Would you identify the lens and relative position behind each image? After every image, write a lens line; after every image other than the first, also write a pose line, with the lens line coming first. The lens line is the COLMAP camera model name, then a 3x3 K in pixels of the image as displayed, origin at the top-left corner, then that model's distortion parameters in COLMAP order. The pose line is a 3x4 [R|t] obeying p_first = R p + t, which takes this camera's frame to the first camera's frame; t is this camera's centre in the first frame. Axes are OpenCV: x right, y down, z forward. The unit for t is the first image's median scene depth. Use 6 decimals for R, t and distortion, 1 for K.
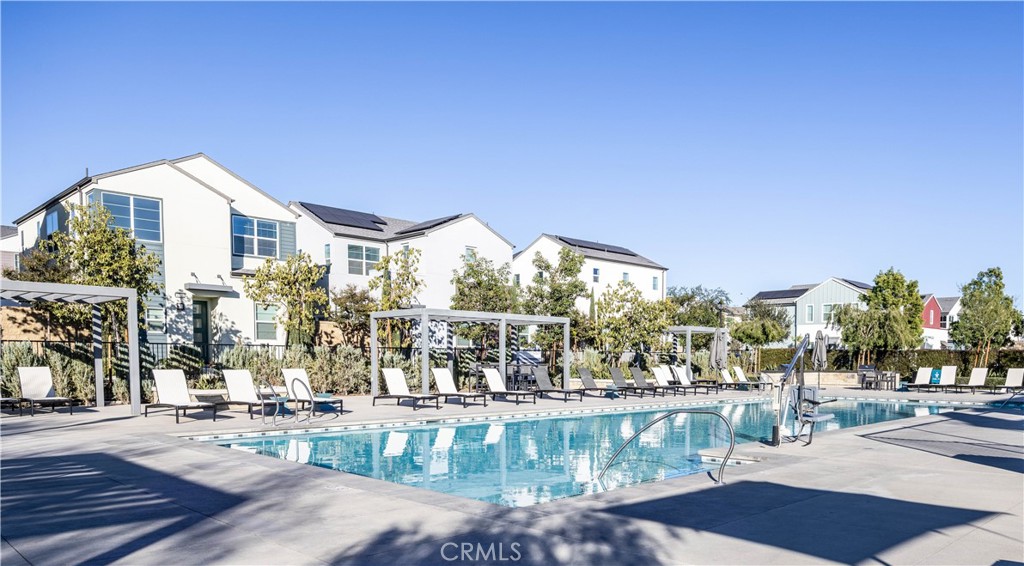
lens RADIAL K [[769.7, 0, 512.0], [0, 769.7, 283.0], [0, 0, 1]] dist [-0.000598, -0.000148]
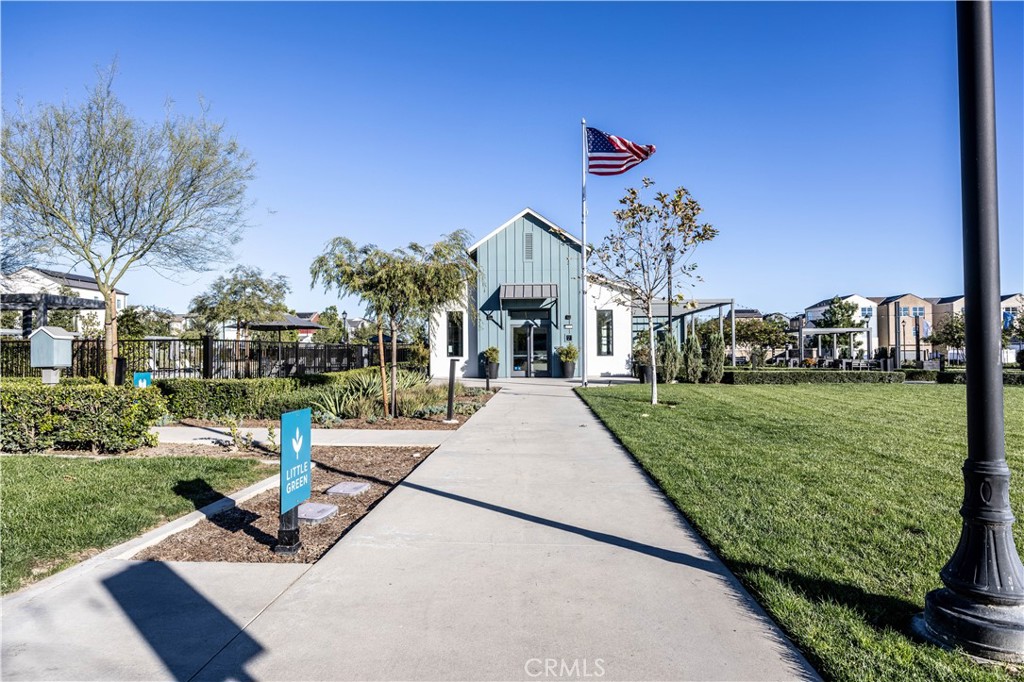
lens RADIAL K [[609.8, 0, 512.0], [0, 609.8, 341.0], [0, 0, 1]] dist [0.002067, 0.001459]
pose [[0.708701, 0.000214, 0.705509, -0.171587], [-0.055508, 0.996917, 0.055458, -0.058061], [-0.703322, -0.078464, 0.706527, -0.545856]]
